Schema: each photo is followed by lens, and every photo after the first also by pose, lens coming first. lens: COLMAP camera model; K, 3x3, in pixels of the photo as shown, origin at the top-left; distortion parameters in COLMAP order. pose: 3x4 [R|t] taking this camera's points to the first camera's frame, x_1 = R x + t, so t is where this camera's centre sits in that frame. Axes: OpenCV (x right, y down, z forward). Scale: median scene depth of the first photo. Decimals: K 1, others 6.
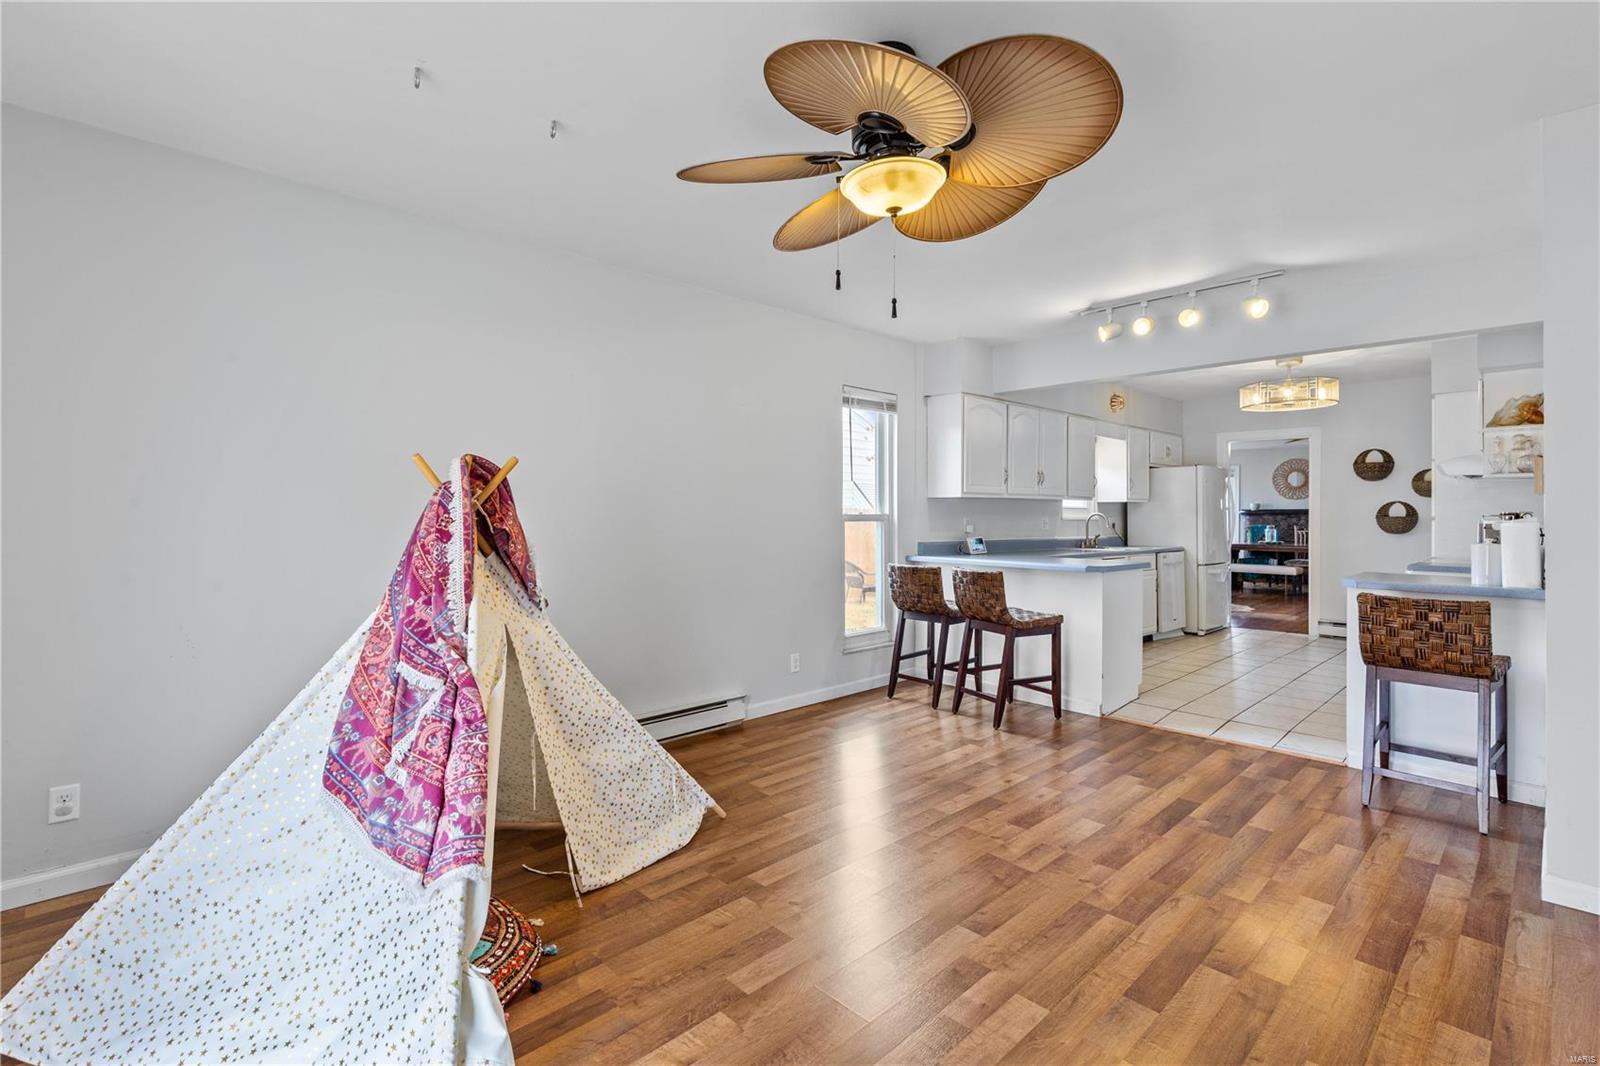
lens RADIAL K [[720.4, 0, 800.7], [0, 720.4, 509.5], [0, 0, 1]] dist [-0.000303, -0.000087]
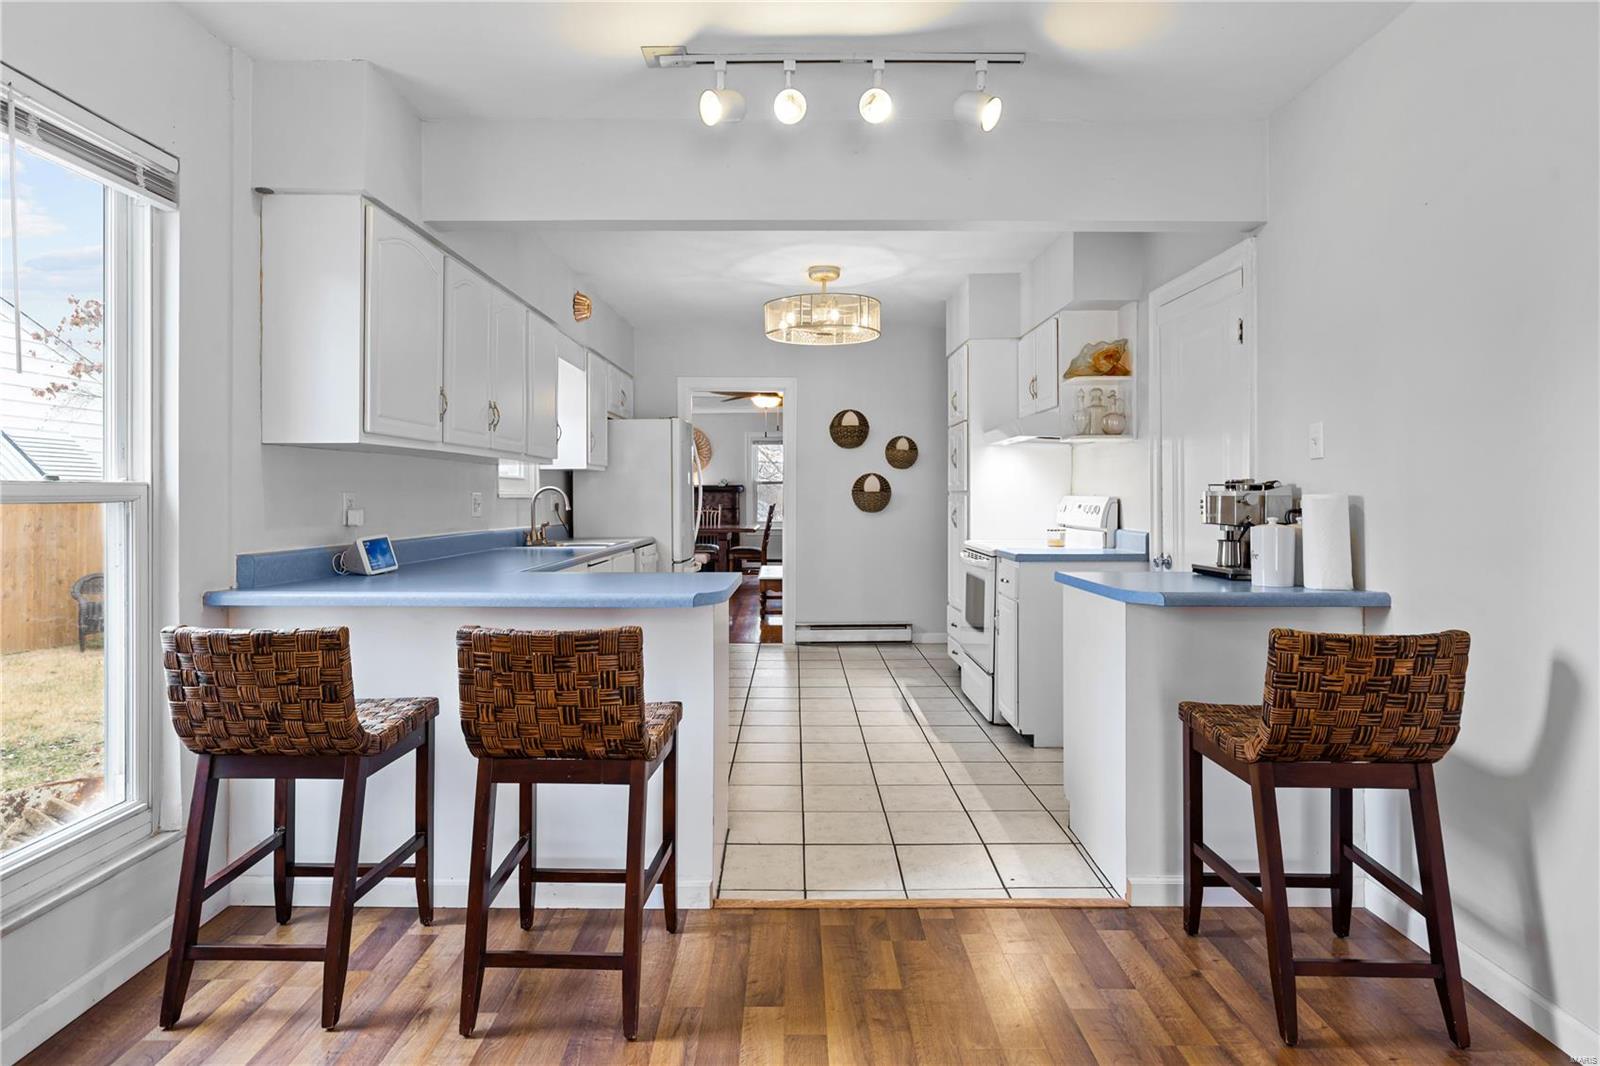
lens RADIAL K [[880.5, 0, 781.8], [0, 880.5, 487.4], [0, 0, 1]] dist [0.001540, 0.002081]
pose [[0.695034, 0.002417, 0.718973, 0.023048], [-0.001468, 0.999997, -0.001942, 0.008518], [-0.718976, 0.000294, 0.695035, 0.436920]]
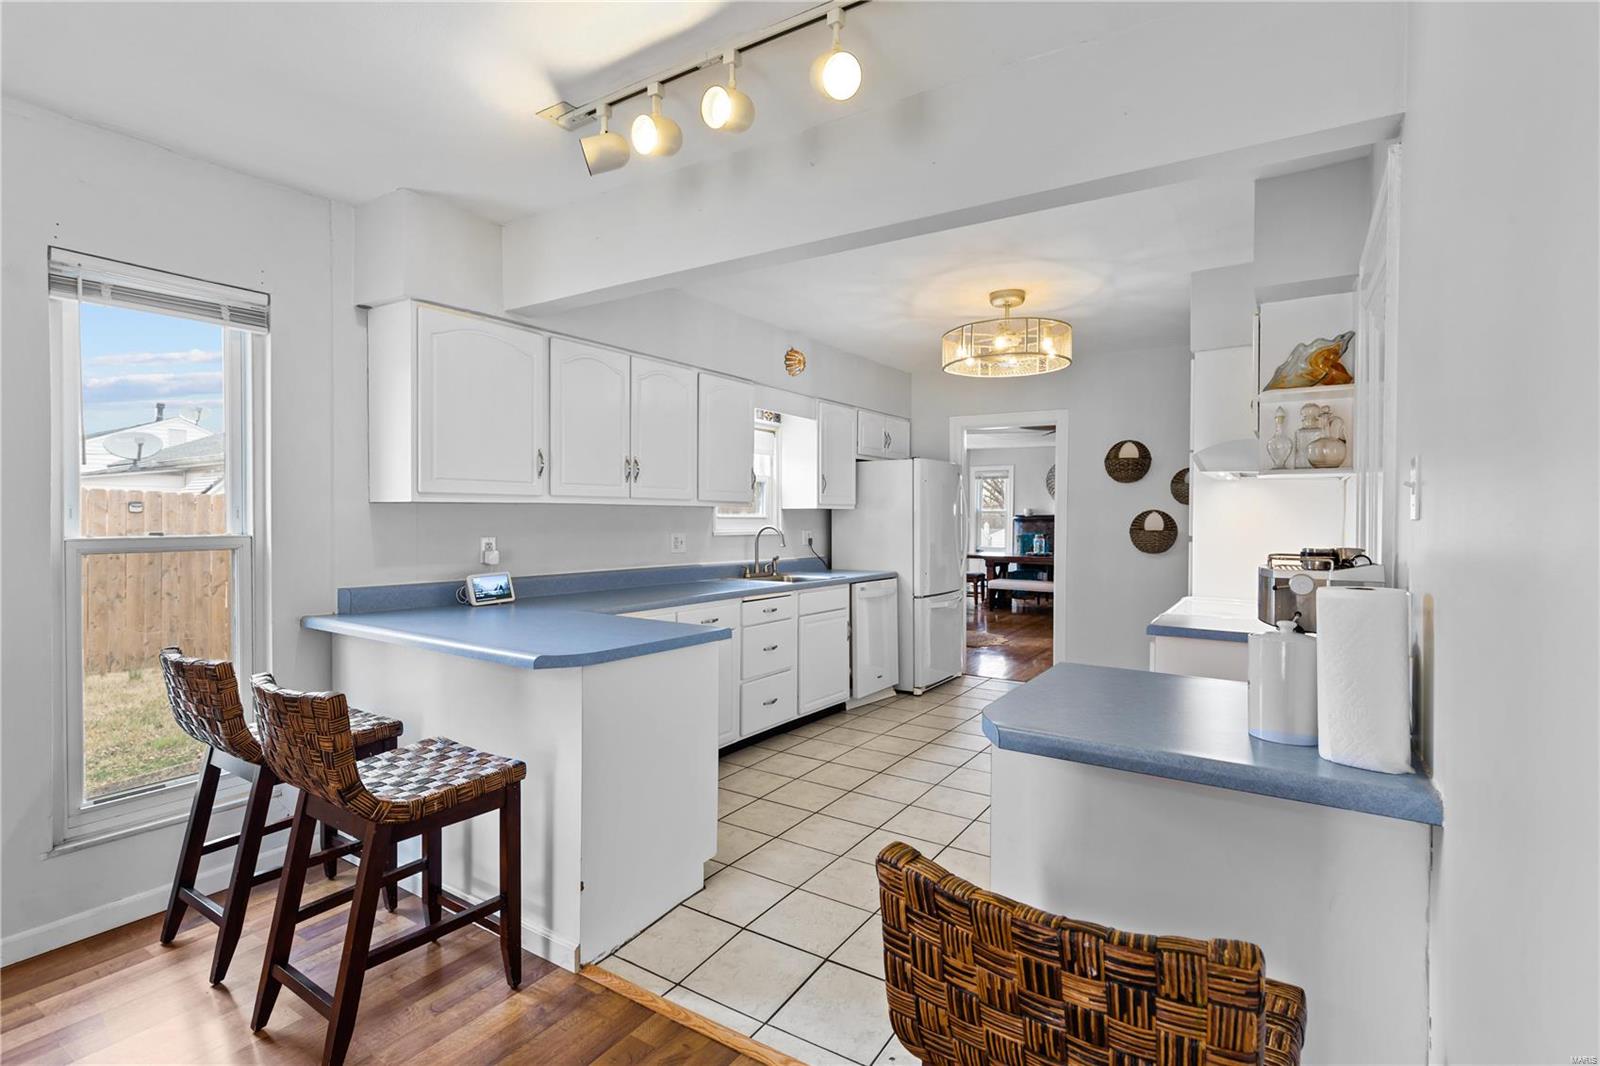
lens RADIAL K [[755.7, 0, 805.8], [0, 755.7, 521.0], [0, 0, 1]] dist [0.010637, 0.000249]
pose [[0.972114, 0.000733, 0.234508, 0.347070], [-0.004025, 0.999900, 0.013558, -0.011212], [-0.234474, -0.014124, 0.972020, 0.379024]]
